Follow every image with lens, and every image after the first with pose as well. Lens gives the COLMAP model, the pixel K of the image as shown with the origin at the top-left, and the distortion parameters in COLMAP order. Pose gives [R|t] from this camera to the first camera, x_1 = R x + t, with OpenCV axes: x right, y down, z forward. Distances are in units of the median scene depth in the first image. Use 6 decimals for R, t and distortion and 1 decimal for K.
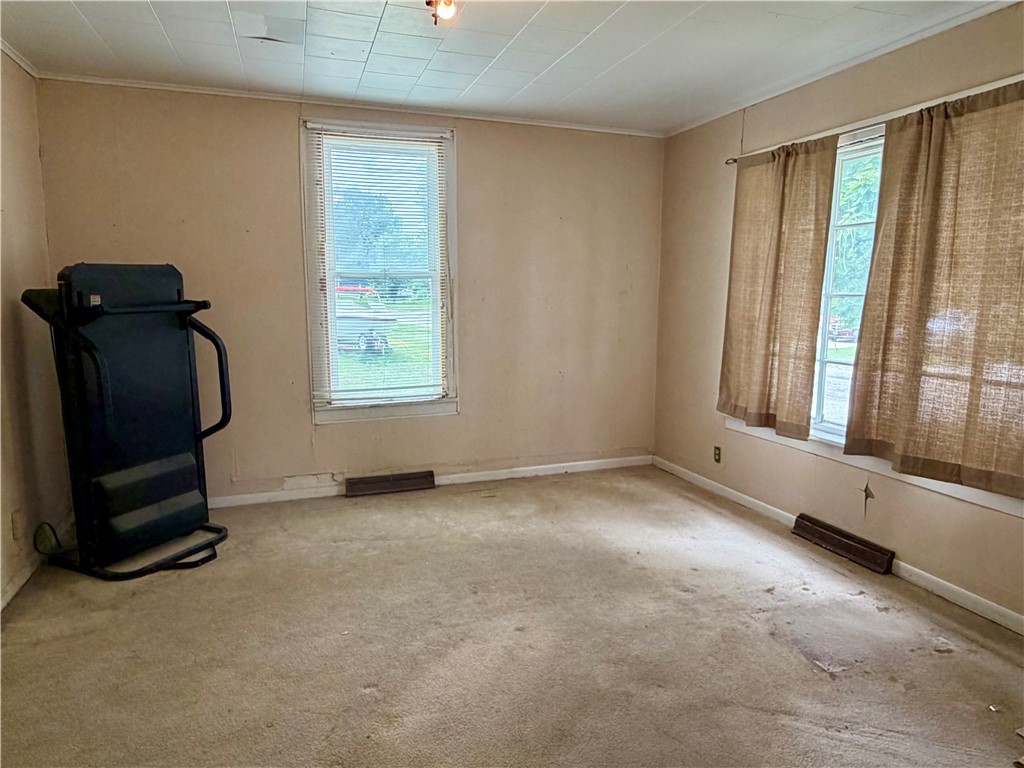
lens RADIAL K [[643.4, 0, 510.0], [0, 643.4, 386.1], [0, 0, 1]] dist [-0.005295, -0.000240]
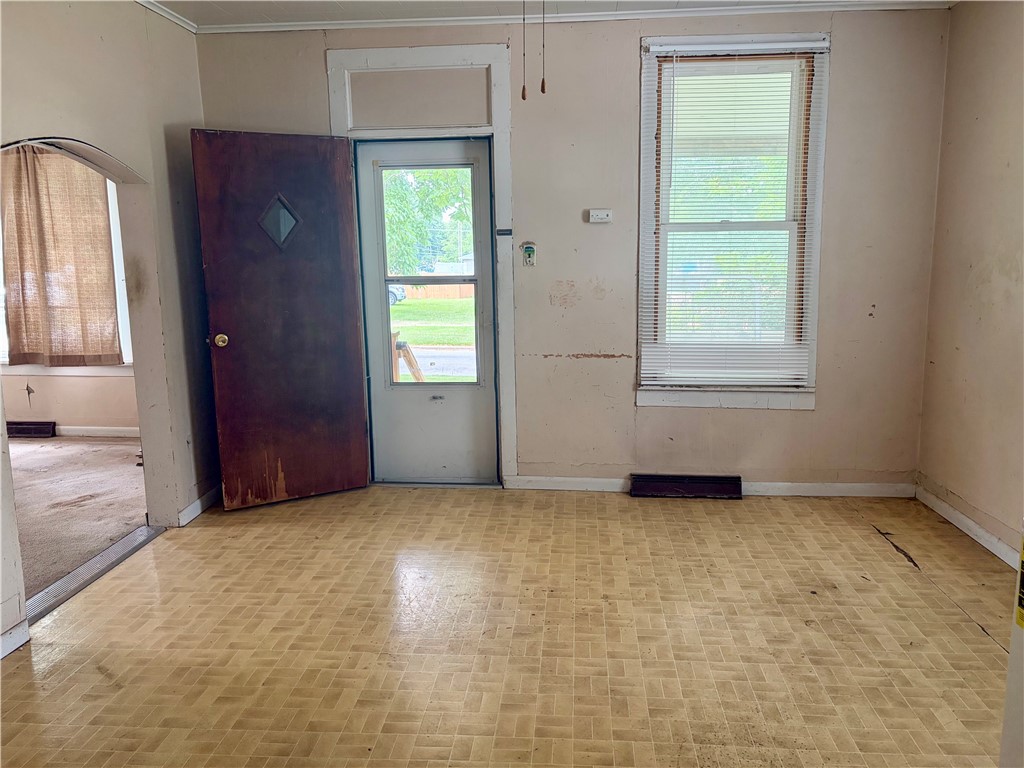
lens RADIAL K [[783.3, 0, 511.9], [0, 783.3, 383.1], [0, 0, 1]] dist [0.048453, -0.032431]
pose [[0.399184, -0.158813, 0.903012, -0.777570], [0.139110, 0.983973, 0.111557, 0.115922], [-0.906256, 0.081086, 0.414879, -0.928787]]
